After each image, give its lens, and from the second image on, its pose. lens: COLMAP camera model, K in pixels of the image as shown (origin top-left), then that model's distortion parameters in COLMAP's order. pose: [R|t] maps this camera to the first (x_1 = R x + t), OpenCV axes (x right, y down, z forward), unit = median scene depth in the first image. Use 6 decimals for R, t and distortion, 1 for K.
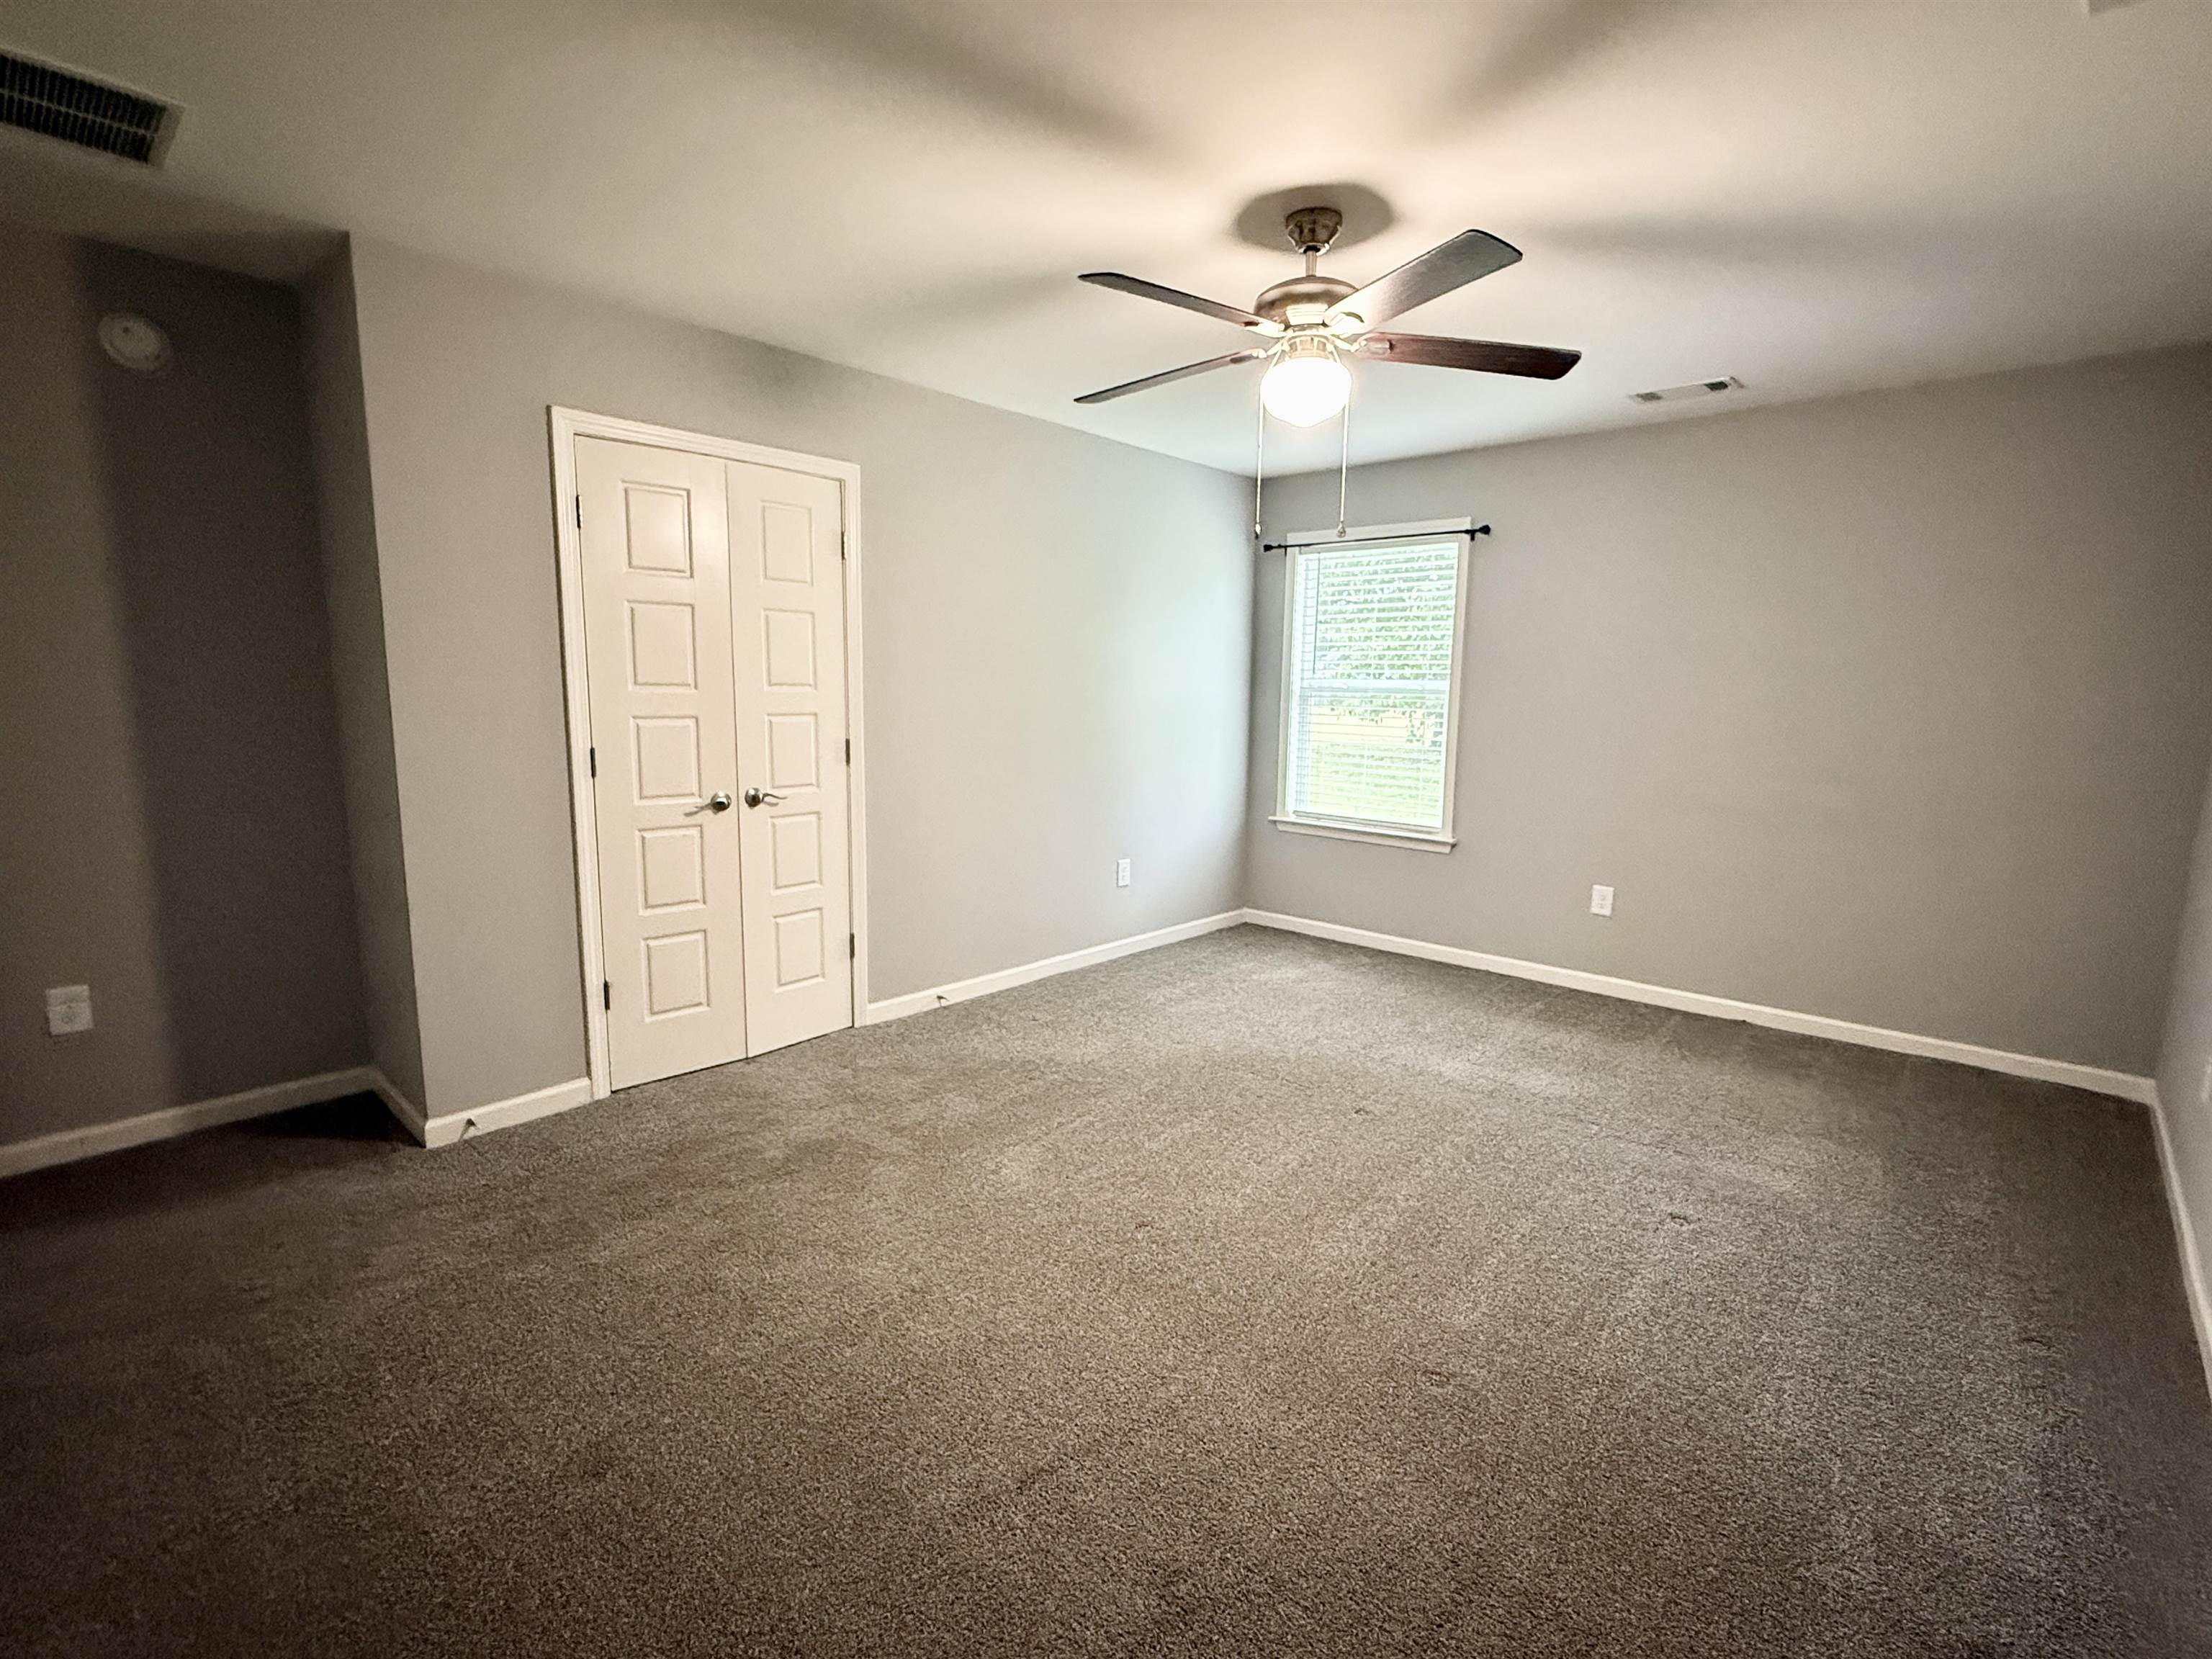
lens RADIAL K [[1023.4, 0, 1115.1], [0, 1023.4, 853.5], [0, 0, 1]] dist [-0.000833, -0.000007]
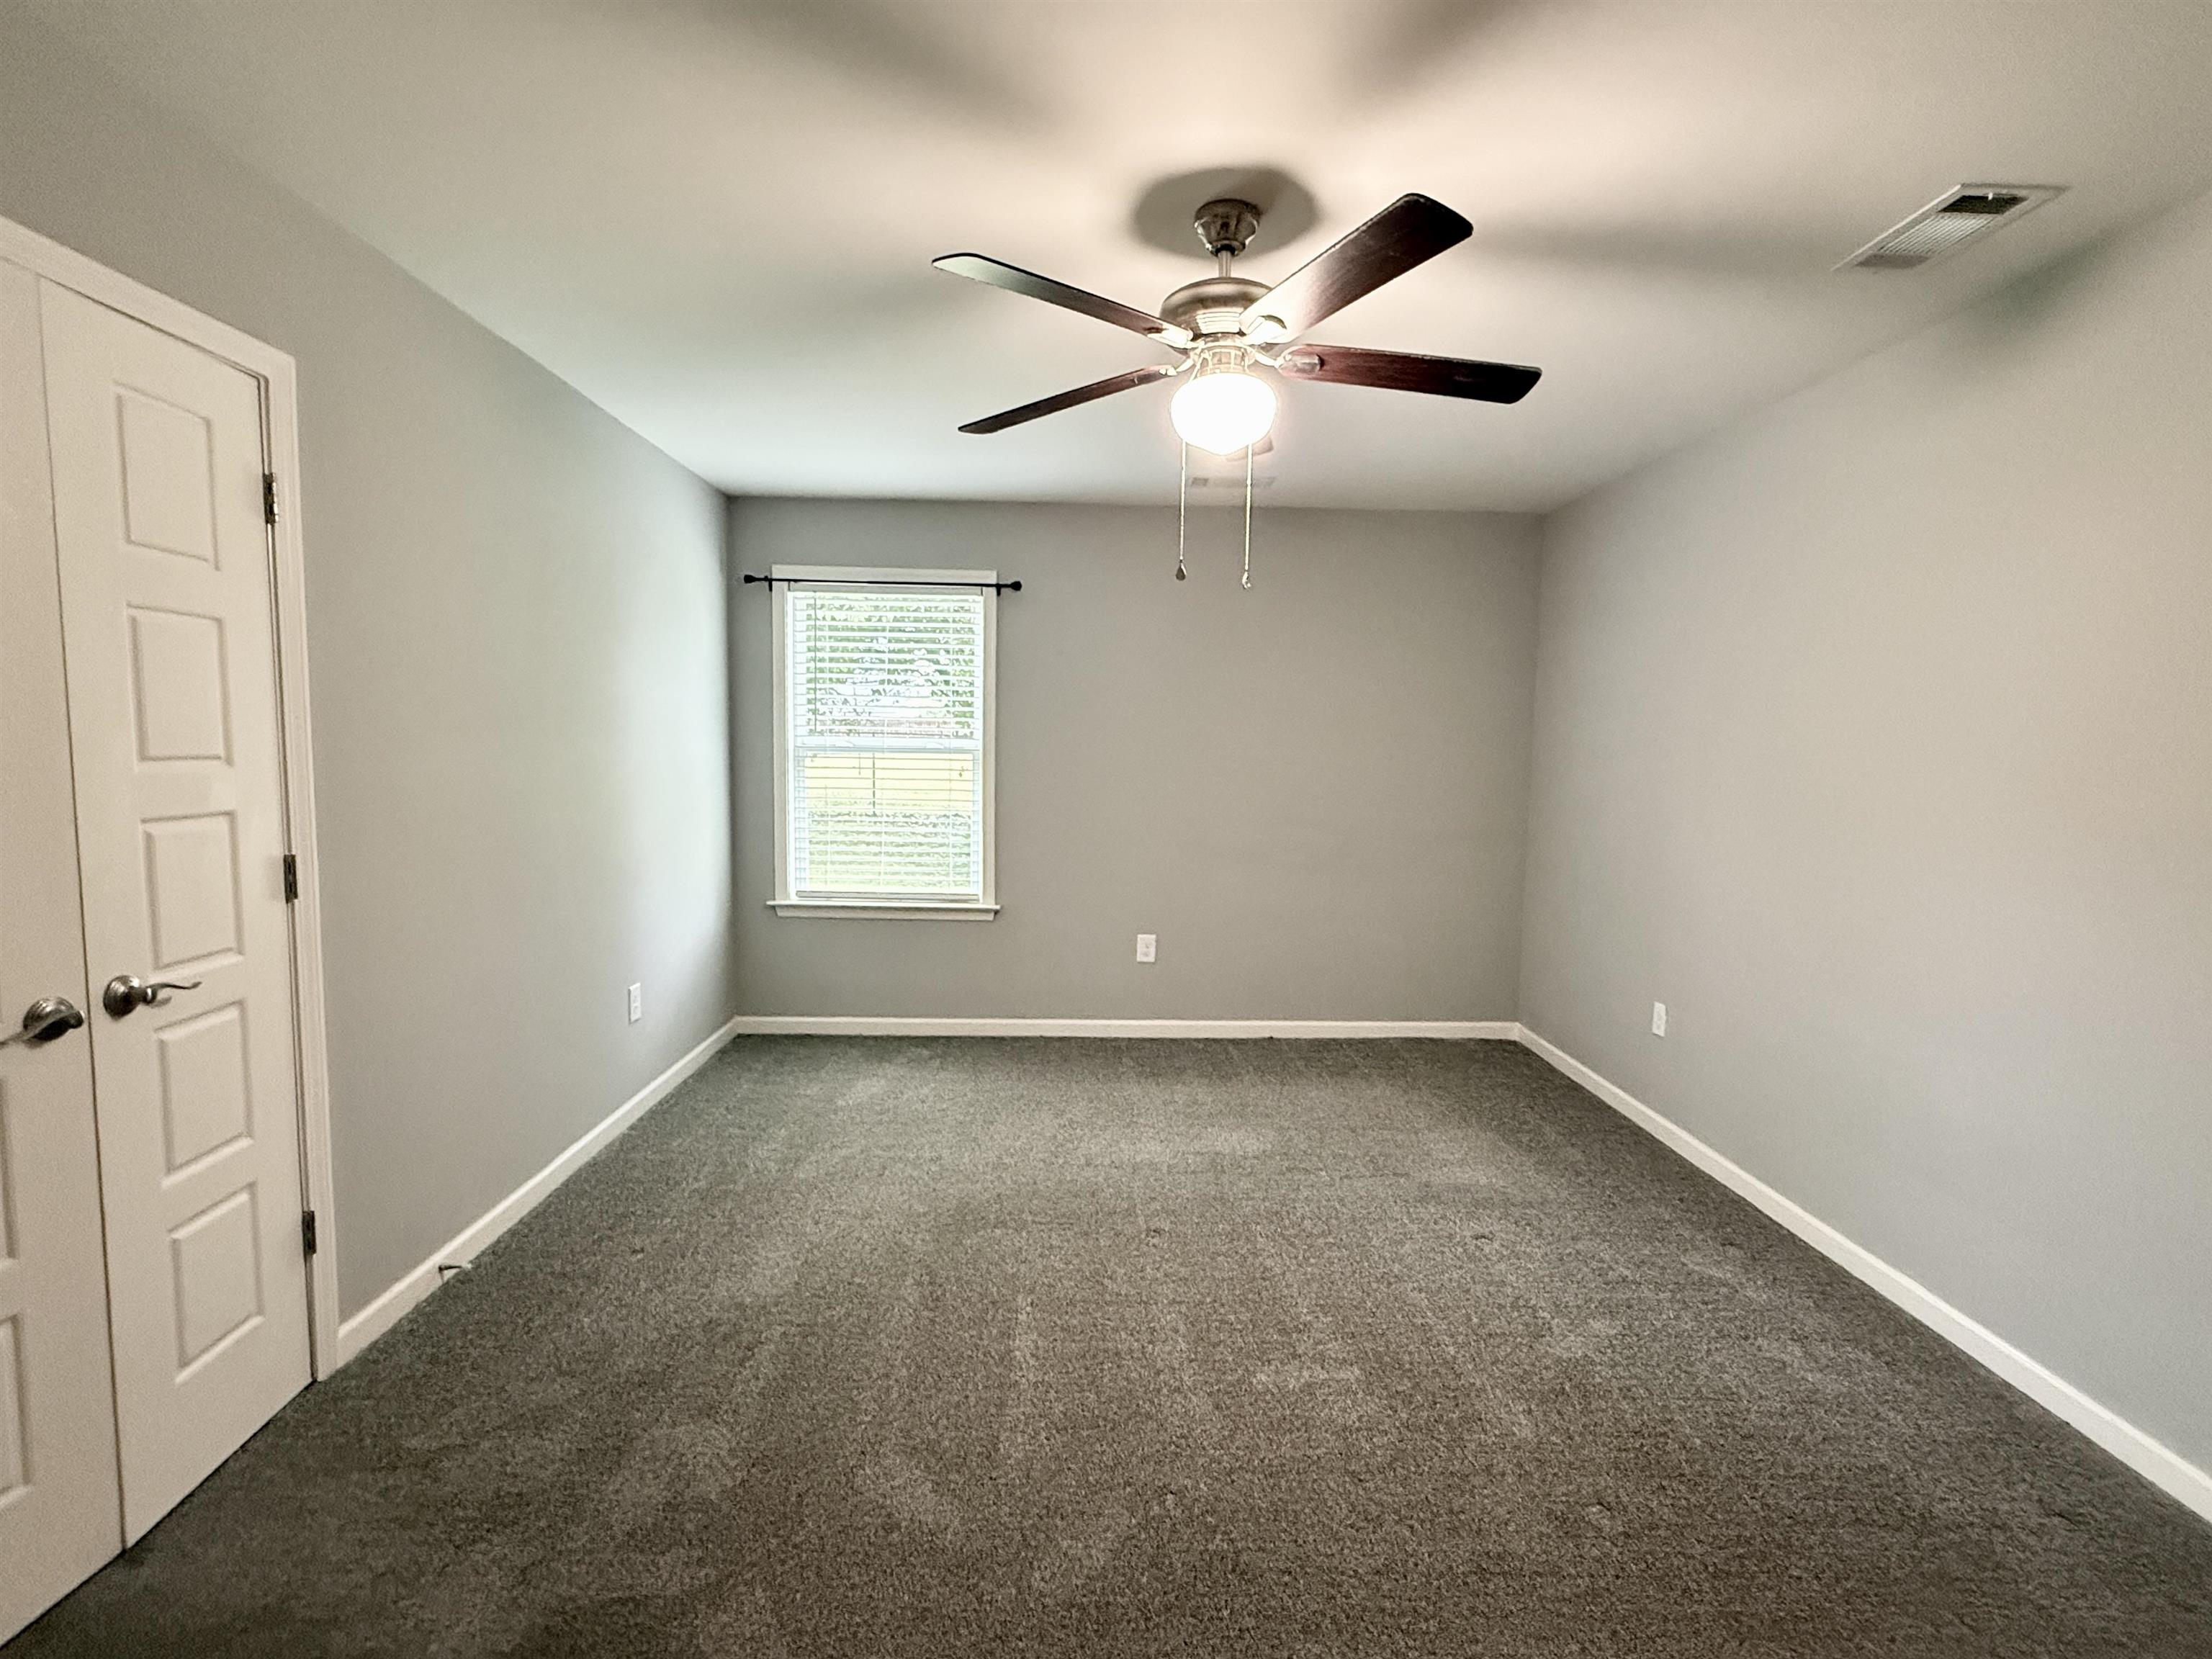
lens RADIAL K [[1023.4, 0, 1110.8], [0, 1023.4, 843.2], [0, 0, 1]] dist [-0.000833, -0.000007]
pose [[0.718468, -0.070934, 0.691934, -0.298456], [0.107965, 0.994102, -0.010195, -0.061194], [-0.687130, 0.082030, 0.721889, 0.289213]]
